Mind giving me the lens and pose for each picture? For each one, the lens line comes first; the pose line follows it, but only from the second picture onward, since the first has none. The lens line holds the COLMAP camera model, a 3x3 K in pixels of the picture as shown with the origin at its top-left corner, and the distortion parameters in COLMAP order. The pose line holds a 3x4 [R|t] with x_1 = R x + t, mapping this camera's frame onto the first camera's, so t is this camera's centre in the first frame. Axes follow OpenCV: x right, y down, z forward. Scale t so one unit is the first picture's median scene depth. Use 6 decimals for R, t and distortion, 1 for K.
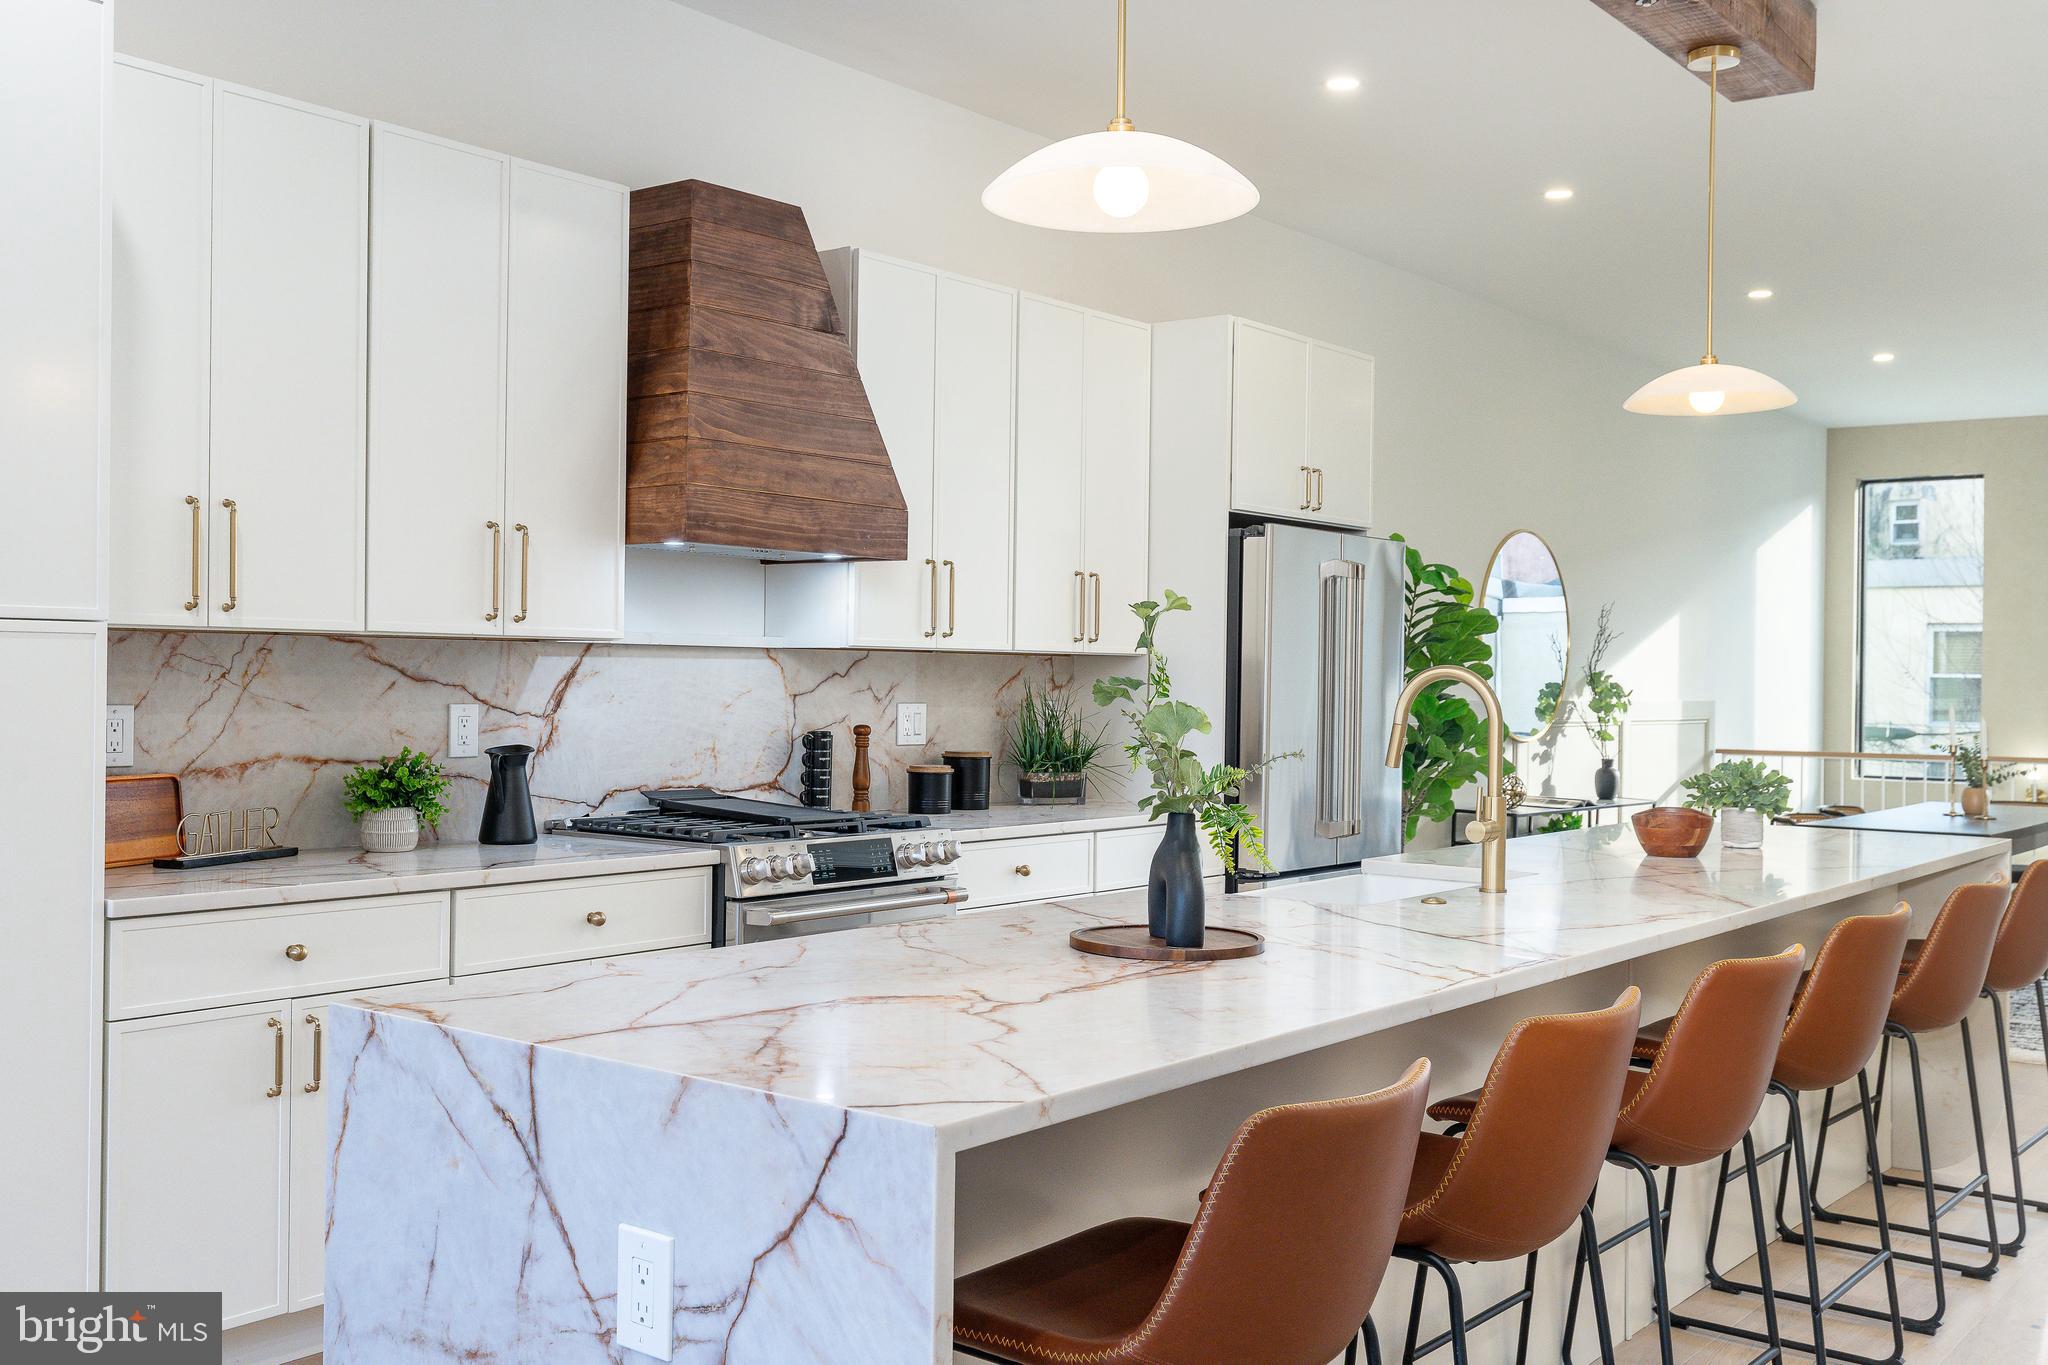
lens RADIAL K [[1923.9, 0, 1031.6], [0, 1923.9, 678.2], [0, 0, 1]] dist [0.003289, 0.001718]
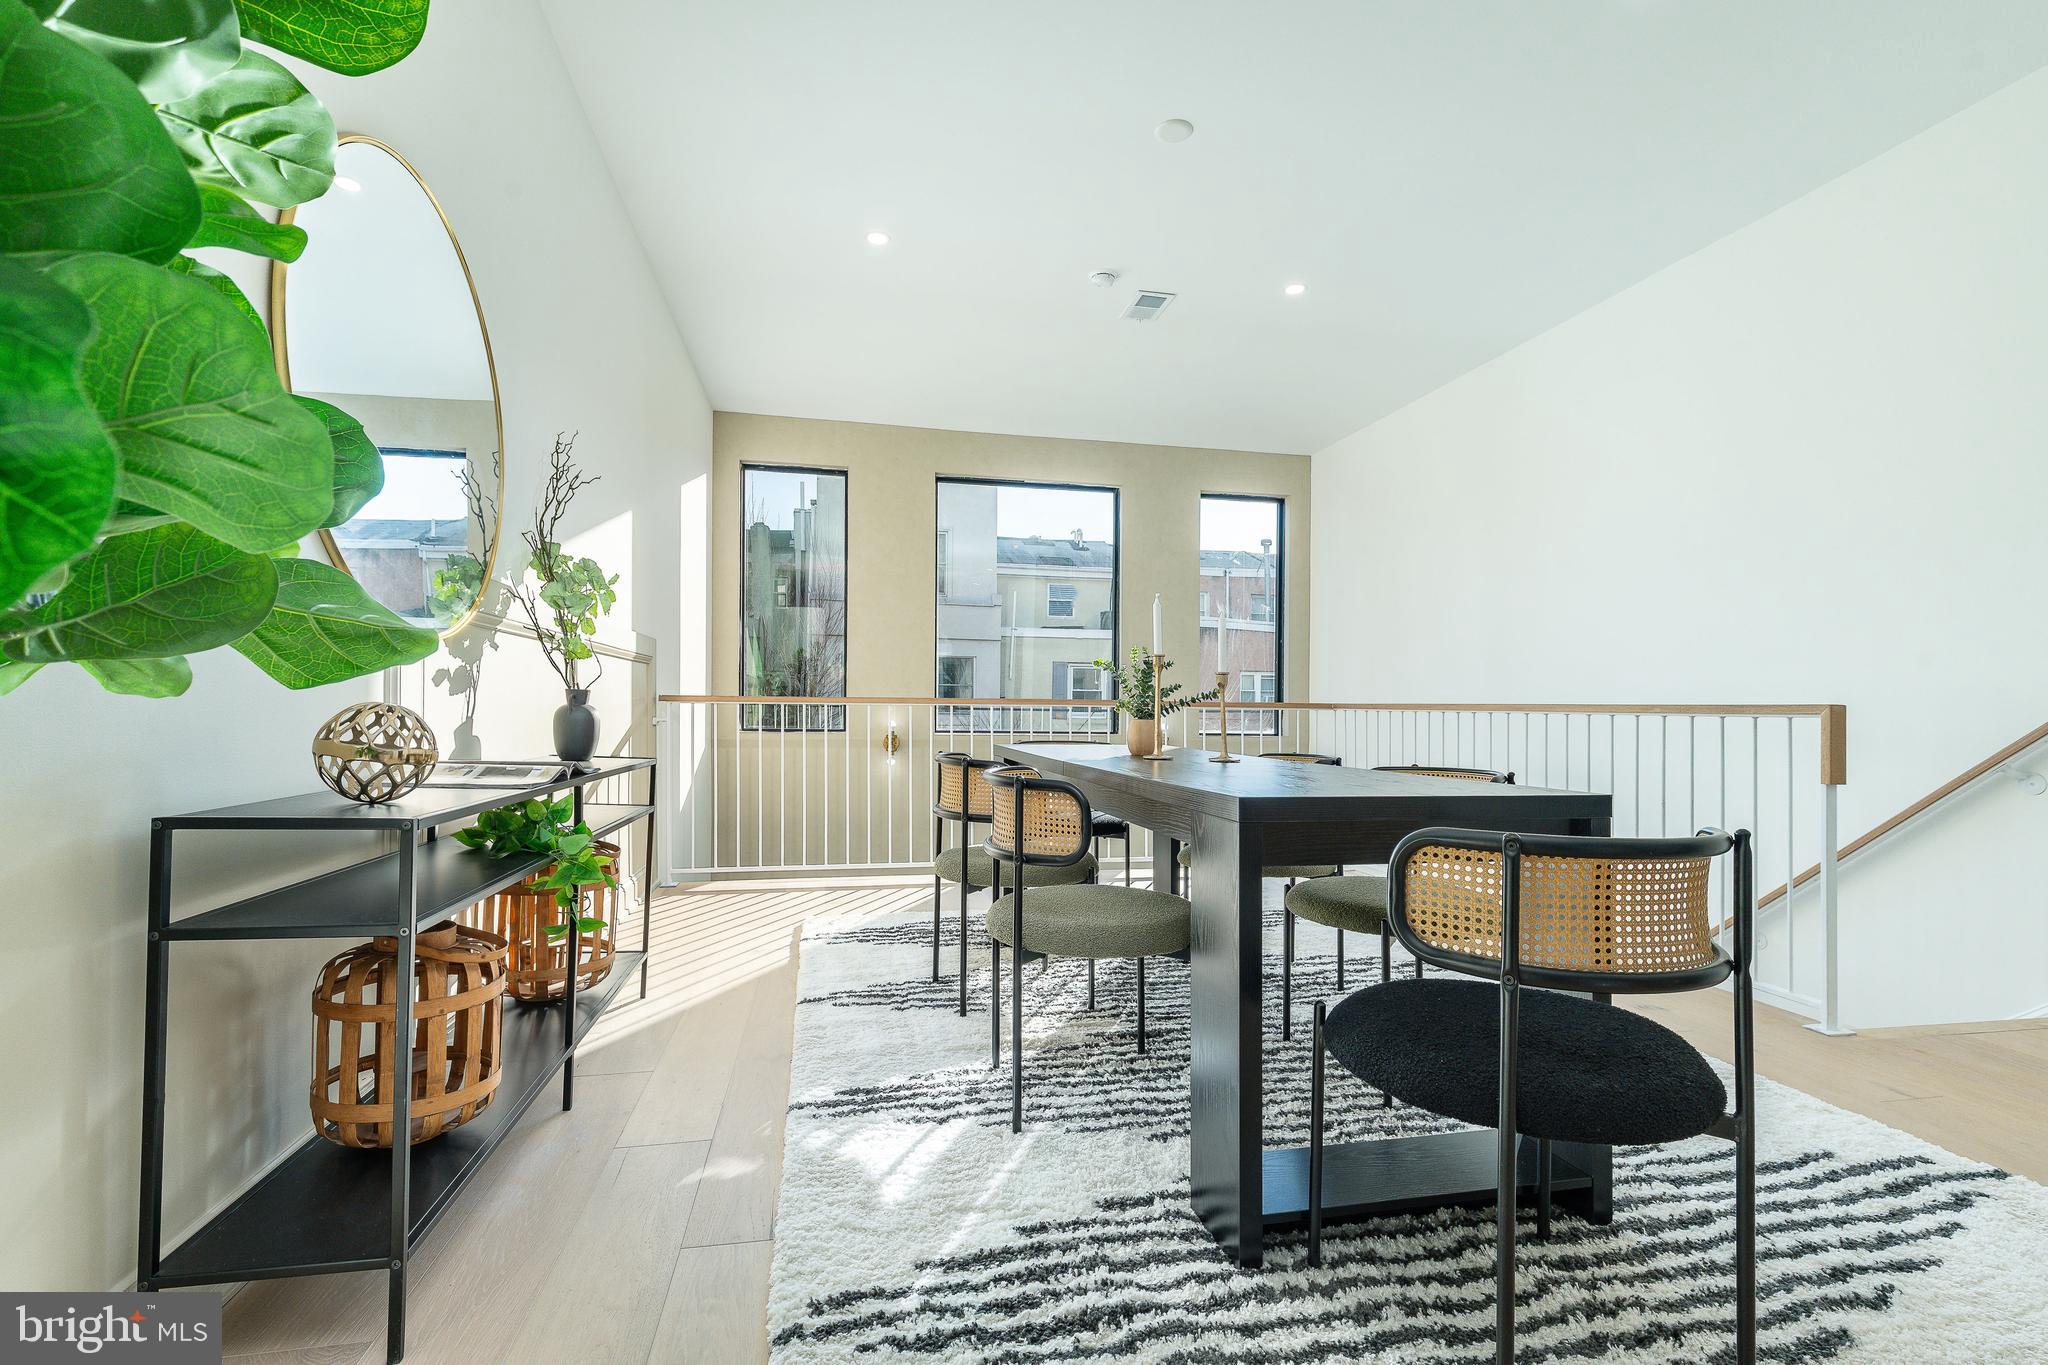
lens RADIAL K [[946.0, 0, 1031.1], [0, 946.0, 709.9], [0, 0, 1]] dist [0.000957, 0.000253]
pose [[0.651855, -0.005700, 0.758322, 0.363998], [-0.006400, 0.999895, 0.013017, 0.090613], [-0.758316, -0.013339, 0.651750, 1.493468]]
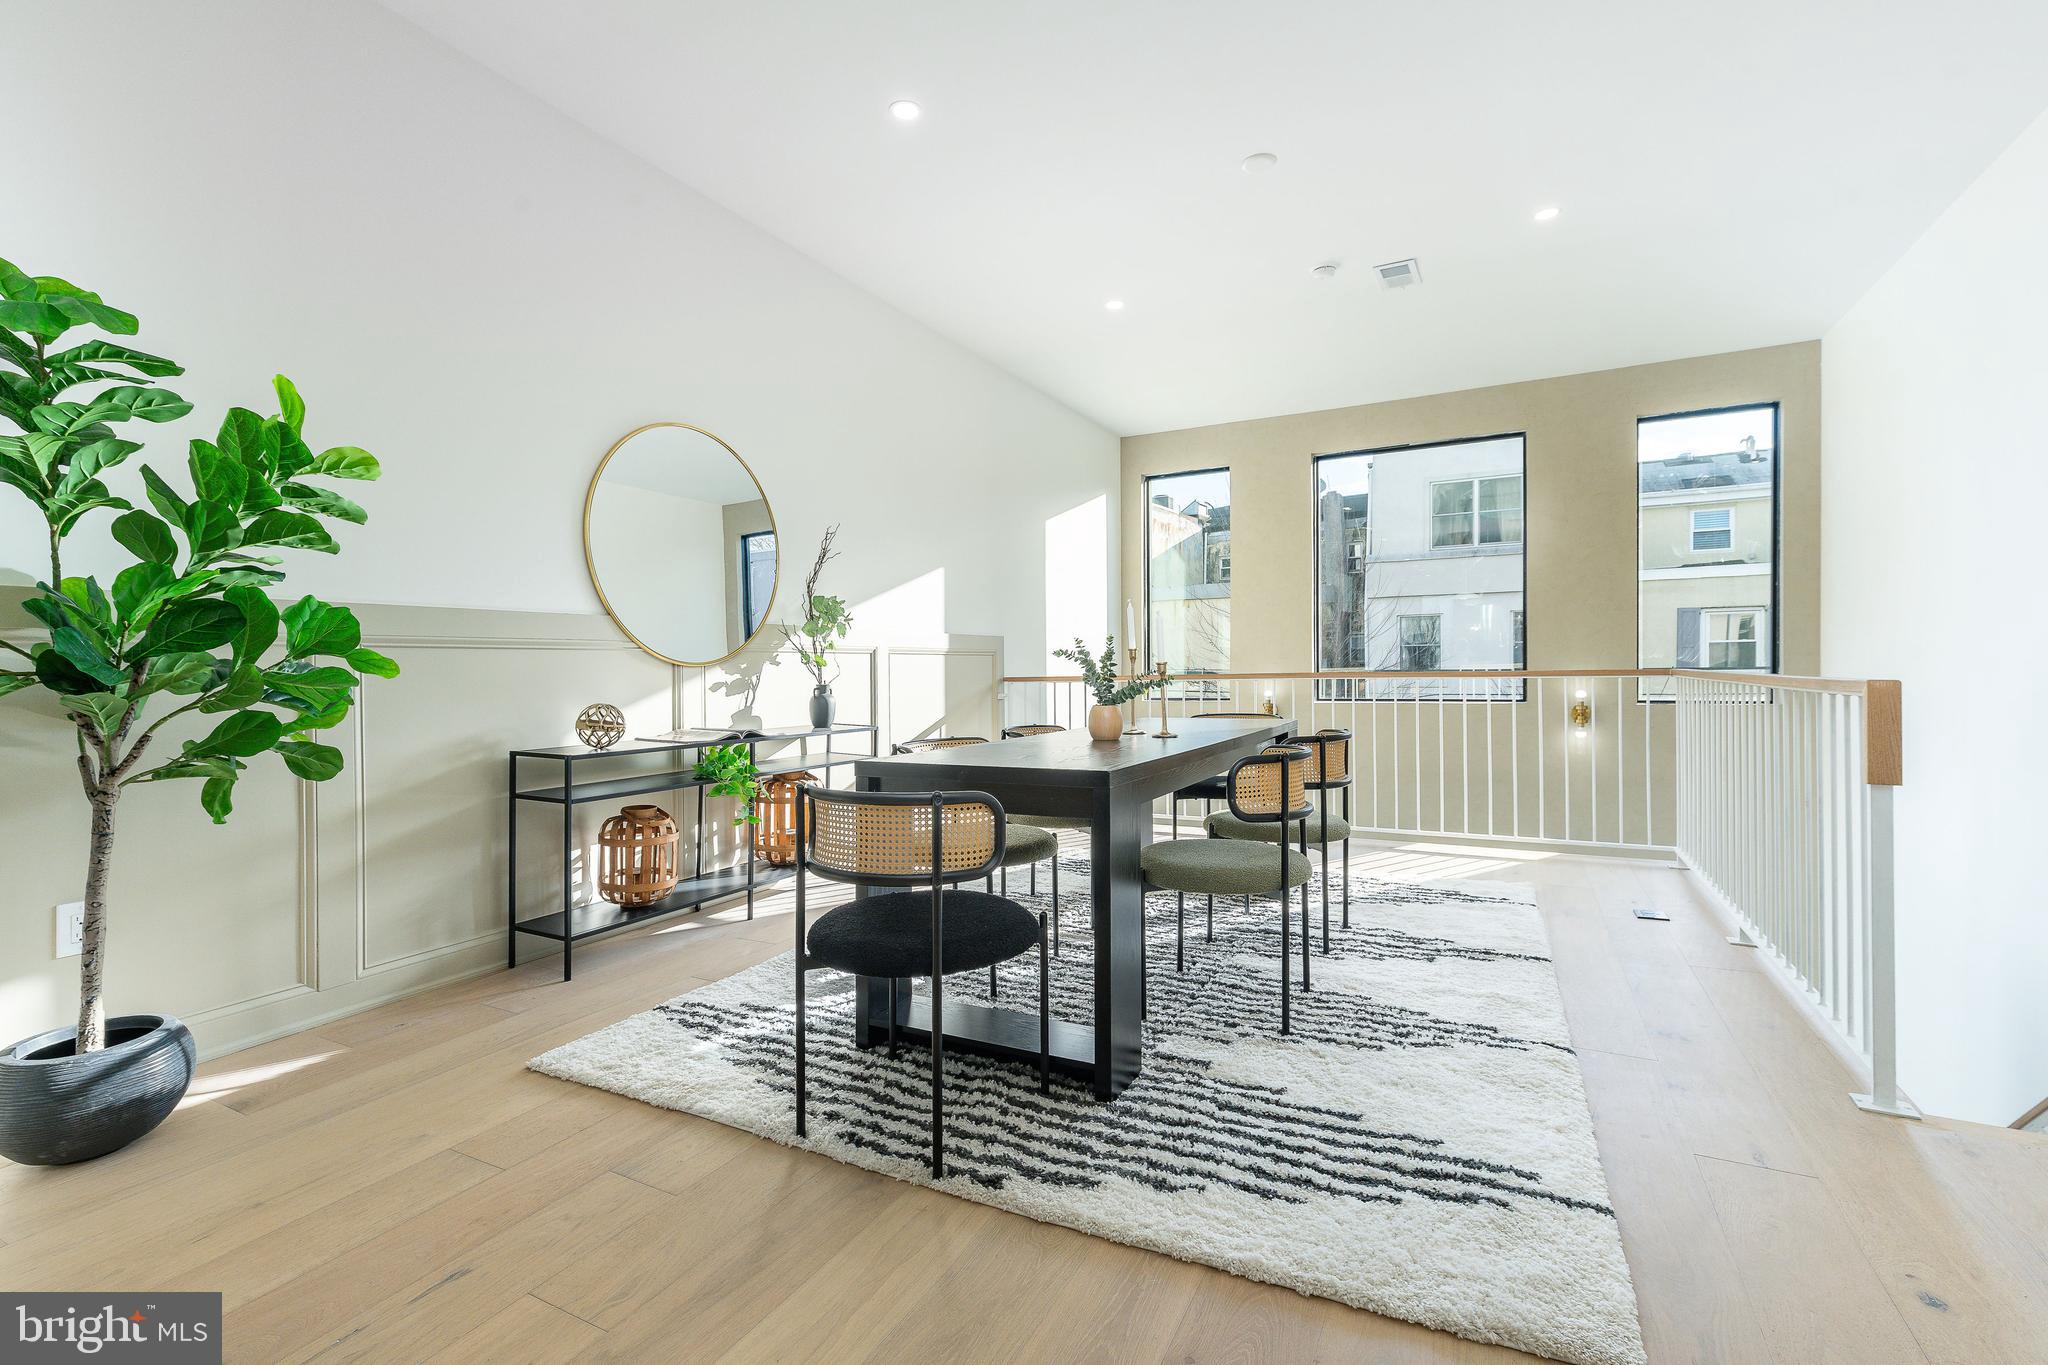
lens RADIAL K [[916.4, 0, 989.8], [0, 916.4, 683.2], [0, 0, 1]] dist [-0.000523, -0.000066]
pose [[0.987983, -0.030472, 0.151532, 0.655117], [0.028169, 0.999453, 0.017319, 0.074098], [-0.151977, -0.012843, 0.988301, 1.132436]]
